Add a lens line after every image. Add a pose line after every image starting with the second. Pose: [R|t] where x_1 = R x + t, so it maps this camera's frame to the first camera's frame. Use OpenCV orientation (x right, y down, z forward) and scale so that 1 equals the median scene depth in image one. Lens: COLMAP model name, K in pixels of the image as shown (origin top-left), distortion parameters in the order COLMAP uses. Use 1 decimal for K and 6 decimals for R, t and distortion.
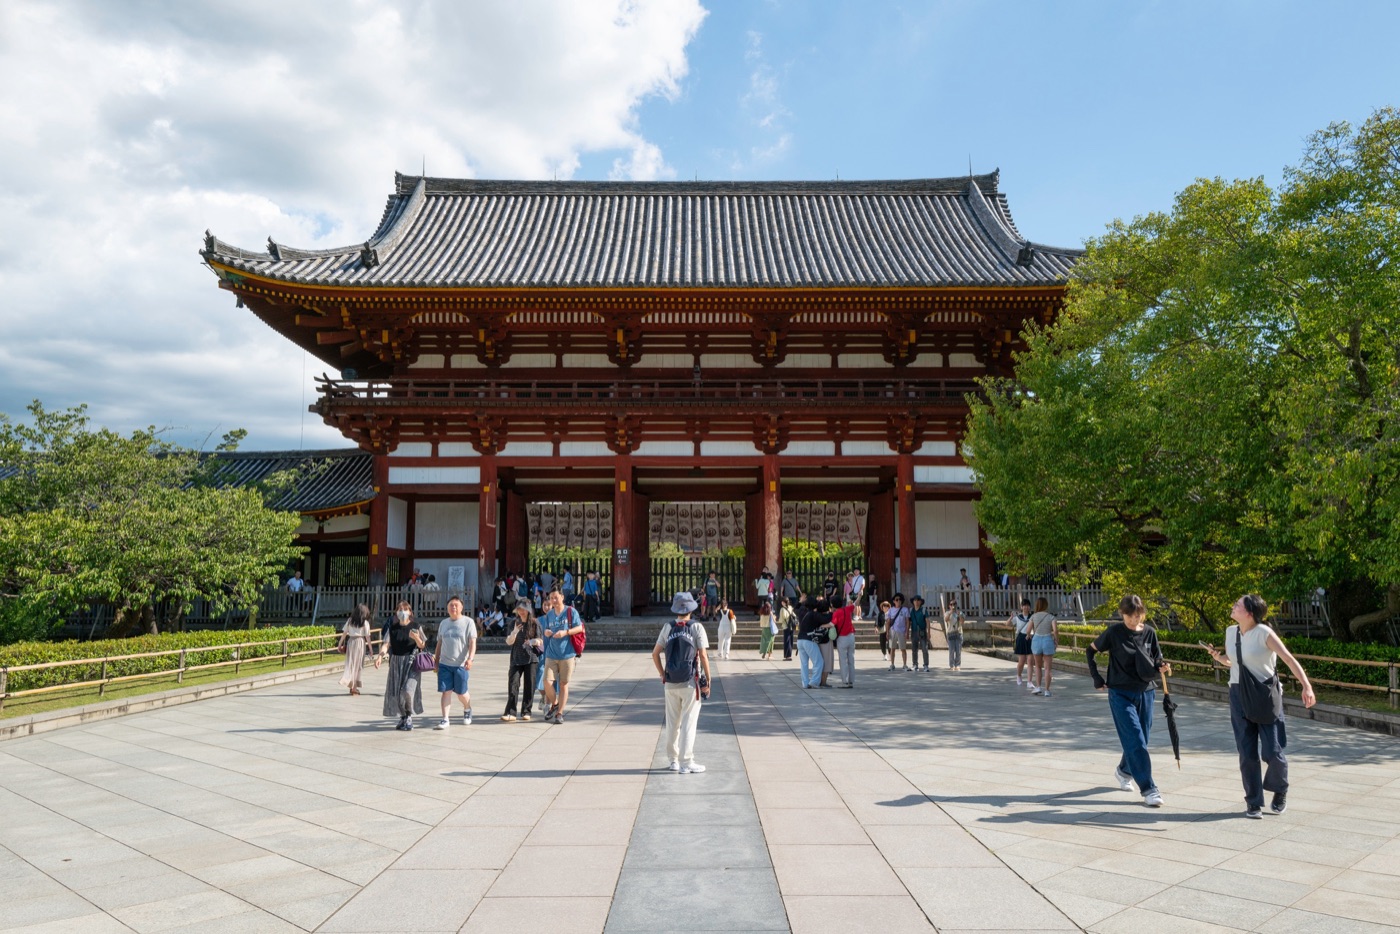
lens RADIAL K [[1142.5, 0, 700.8], [0, 1142.5, 466.7], [0, 0, 1]] dist [0.011554, 0.010393]
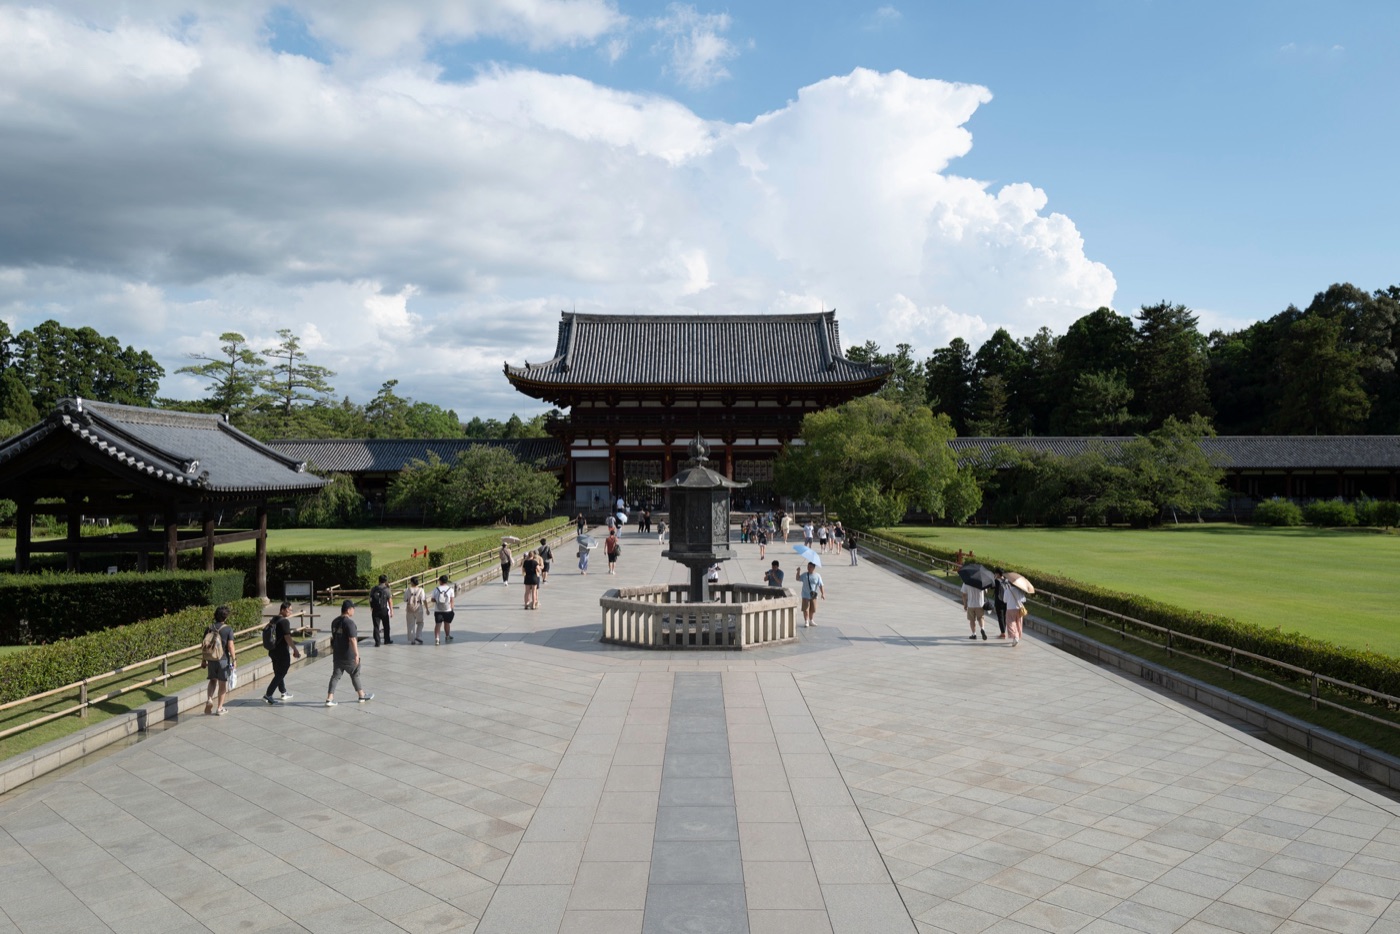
lens RADIAL K [[1142.5, 0, 699.7], [0, 1142.5, 466.9], [0, 0, 1]] dist [0.011554, 0.010393]
pose [[0.999994, -0.000387, -0.003527, 0.007678], [0.000767, 0.994103, 0.108440, -0.220056], [0.003464, -0.108442, 0.994097, -1.367605]]
